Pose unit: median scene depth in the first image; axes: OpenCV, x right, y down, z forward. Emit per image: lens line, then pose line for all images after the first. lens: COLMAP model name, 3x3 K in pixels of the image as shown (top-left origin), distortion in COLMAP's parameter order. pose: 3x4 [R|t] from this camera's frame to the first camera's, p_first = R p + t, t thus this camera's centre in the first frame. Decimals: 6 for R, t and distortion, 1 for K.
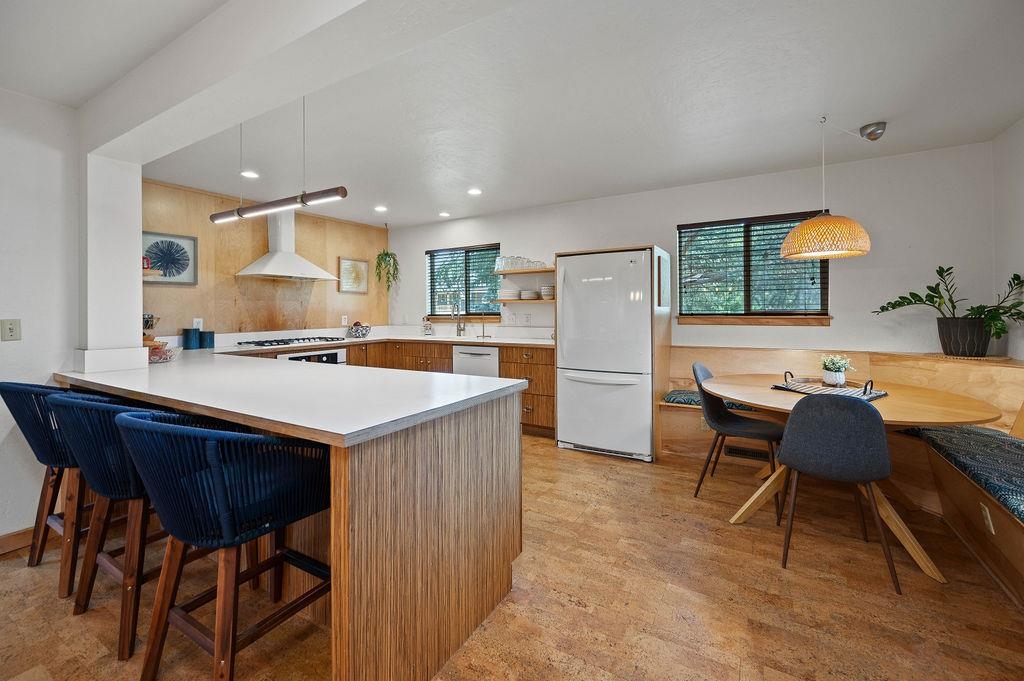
lens RADIAL K [[418.7, 0, 517.0], [0, 418.7, 311.5], [0, 0, 1]] dist [0.000831, 0.000108]
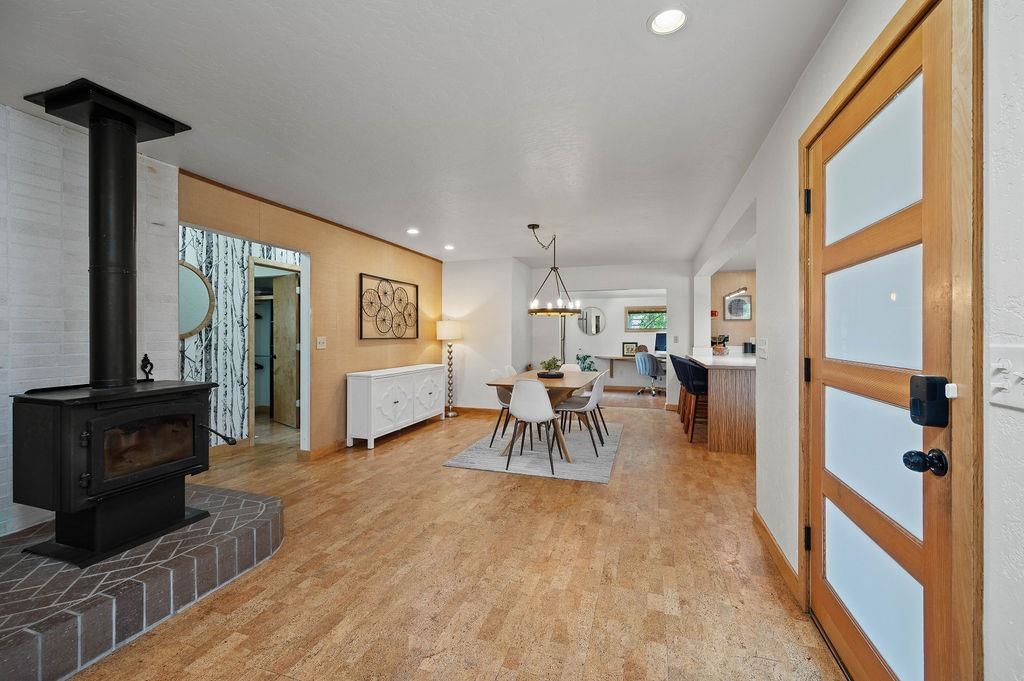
lens RADIAL K [[418.7, 0, 511.7], [0, 418.7, 339.3], [0, 0, 1]] dist [0.000831, 0.000108]
pose [[0.217518, 0.017061, -0.975907, 1.352365], [-0.003392, 0.999854, 0.016724, -0.004990], [0.976050, -0.000327, 0.217544, -0.742425]]
